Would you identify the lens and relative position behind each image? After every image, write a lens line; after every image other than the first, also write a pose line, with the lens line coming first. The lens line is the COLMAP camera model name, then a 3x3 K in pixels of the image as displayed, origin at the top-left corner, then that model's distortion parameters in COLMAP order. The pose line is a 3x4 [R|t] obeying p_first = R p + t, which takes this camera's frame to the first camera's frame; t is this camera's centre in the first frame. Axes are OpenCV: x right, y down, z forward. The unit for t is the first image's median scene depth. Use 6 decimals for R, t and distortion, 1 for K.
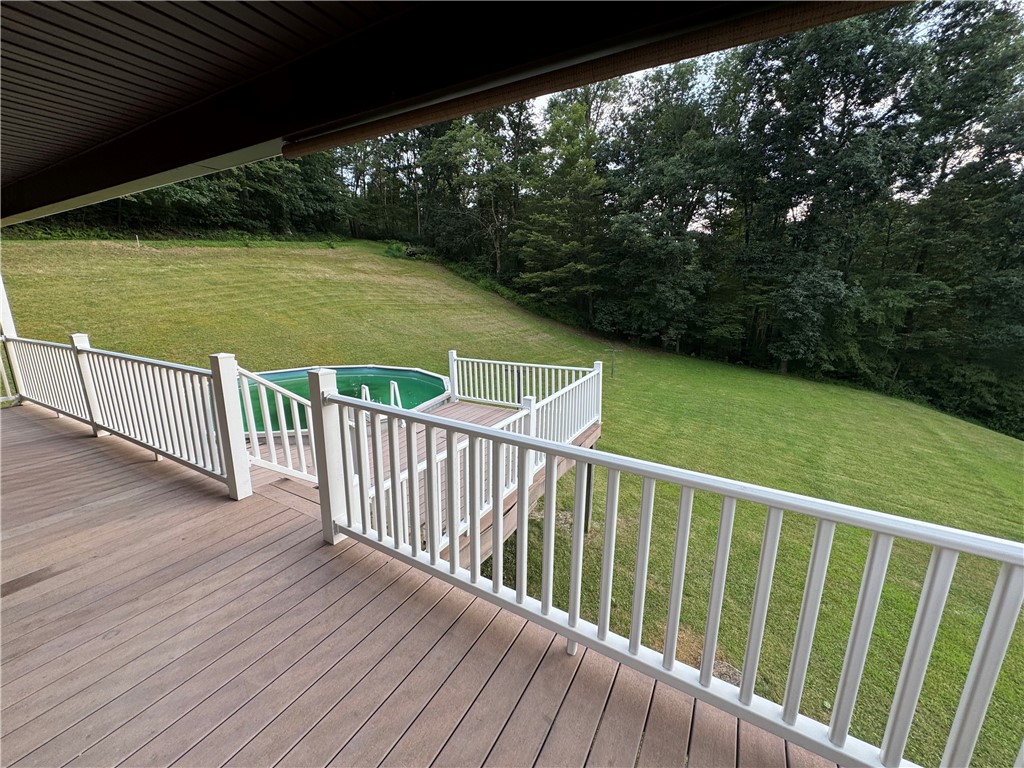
lens RADIAL K [[408.6, 0, 511.0], [0, 408.6, 385.0], [0, 0, 1]] dist [0.000776, 0.000831]
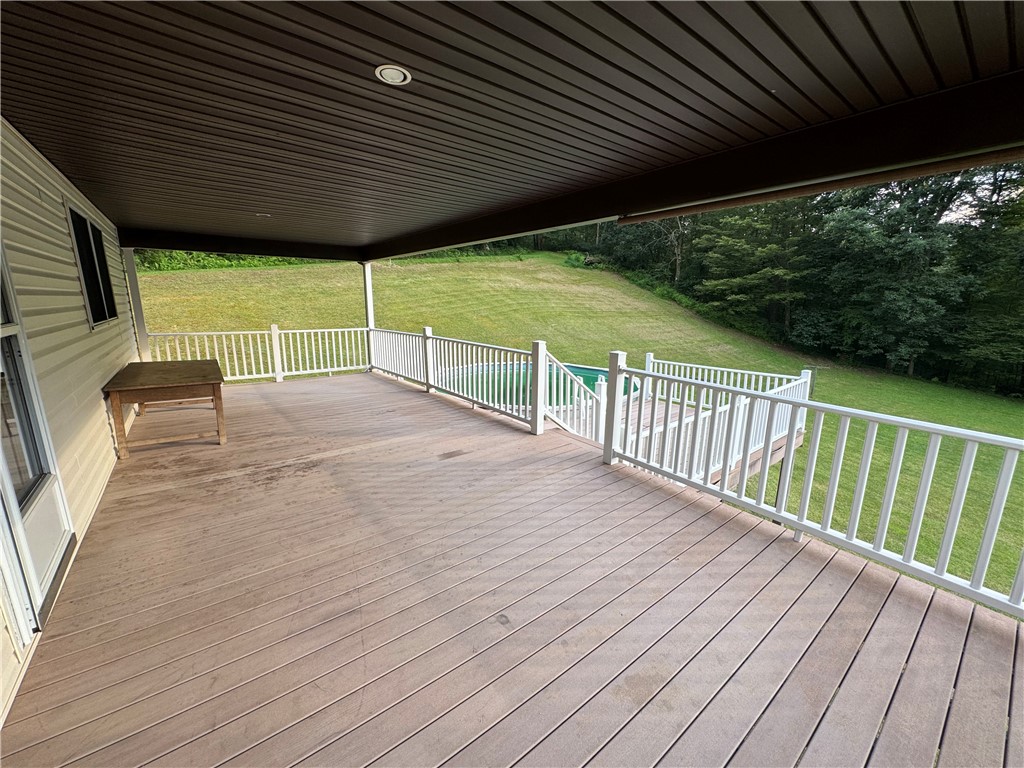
lens RADIAL K [[408.6, 0, 512.2], [0, 408.6, 383.8], [0, 0, 1]] dist [0.000776, 0.000831]
pose [[0.924104, 0.080525, -0.373561, -0.016041], [-0.088051, 0.996111, -0.003097, 0.008711], [0.371859, 0.035754, 0.927601, -0.042662]]
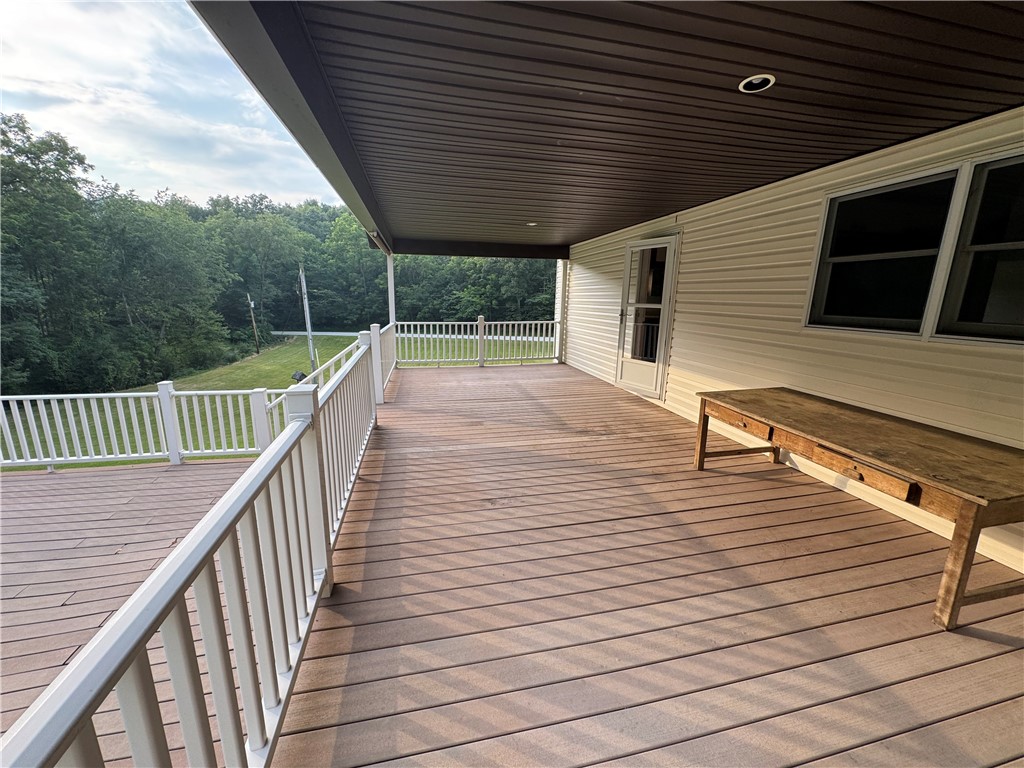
lens RADIAL K [[408.6, 0, 514.2], [0, 408.6, 386.5], [0, 0, 1]] dist [0.000776, 0.000831]
pose [[-0.679667, -0.174796, 0.712390, -0.181640], [0.142973, 0.920997, 0.362386, -0.029360], [-0.719452, 0.348155, -0.600980, 0.130612]]
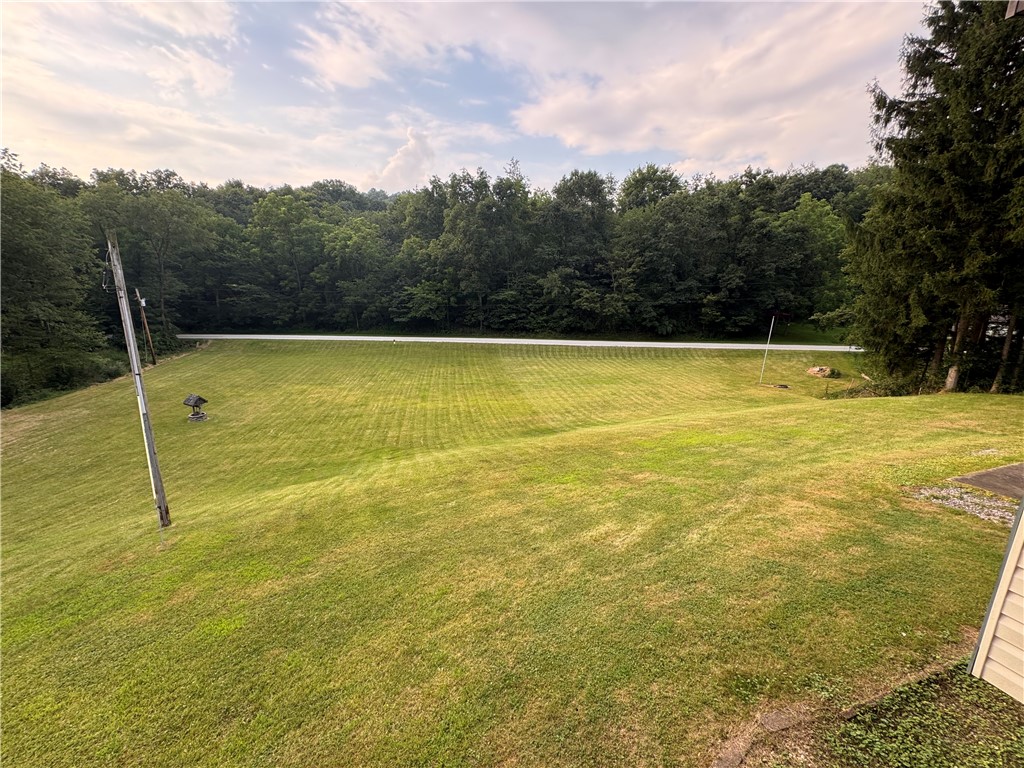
lens RADIAL K [[408.6, 0, 508.5], [0, 408.6, 381.2], [0, 0, 1]] dist [0.000776, 0.000831]
pose [[-0.756778, -0.157049, 0.634526, -0.164611], [0.122580, 0.919393, 0.373753, -0.027141], [-0.642076, 0.360628, -0.676525, 0.121360]]
